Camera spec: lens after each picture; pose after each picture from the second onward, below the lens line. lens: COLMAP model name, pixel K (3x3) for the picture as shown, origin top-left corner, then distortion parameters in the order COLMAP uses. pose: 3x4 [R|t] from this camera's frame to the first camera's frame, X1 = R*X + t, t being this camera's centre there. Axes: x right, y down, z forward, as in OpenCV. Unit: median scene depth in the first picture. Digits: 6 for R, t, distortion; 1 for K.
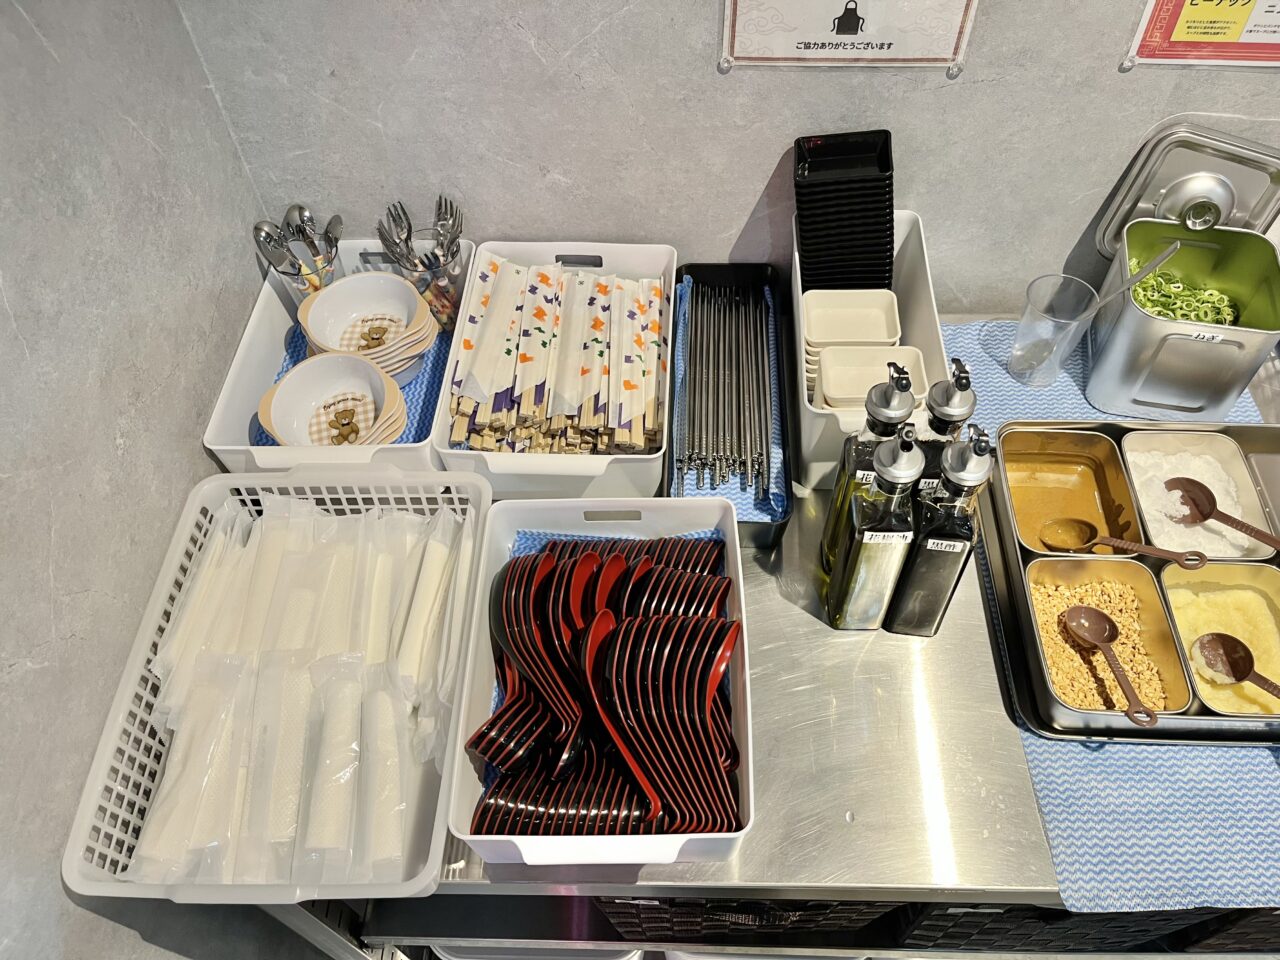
lens RADIAL K [[971.9, 0, 642.1], [0, 971.9, 482.0], [0, 0, 1]] dist [0.002008, -0.036693]
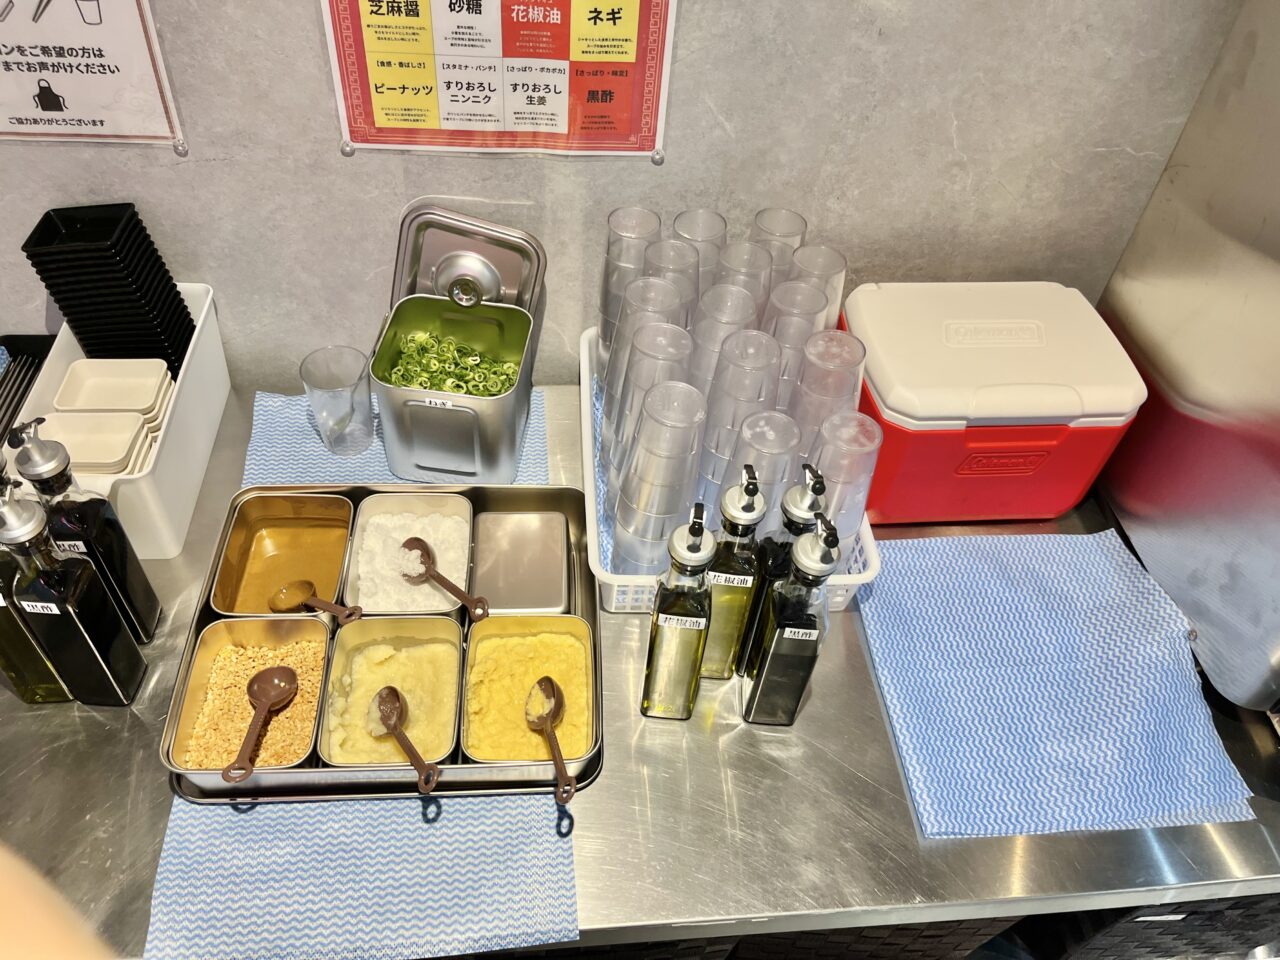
lens RADIAL K [[971.9, 0, 646.3], [0, 971.9, 475.9], [0, 0, 1]] dist [0.002008, -0.036693]
pose [[0.984852, -0.011403, 0.173021, 0.629220], [0.032190, 0.992514, -0.117816, 0.061971], [-0.170383, 0.121601, 0.977846, -0.057411]]
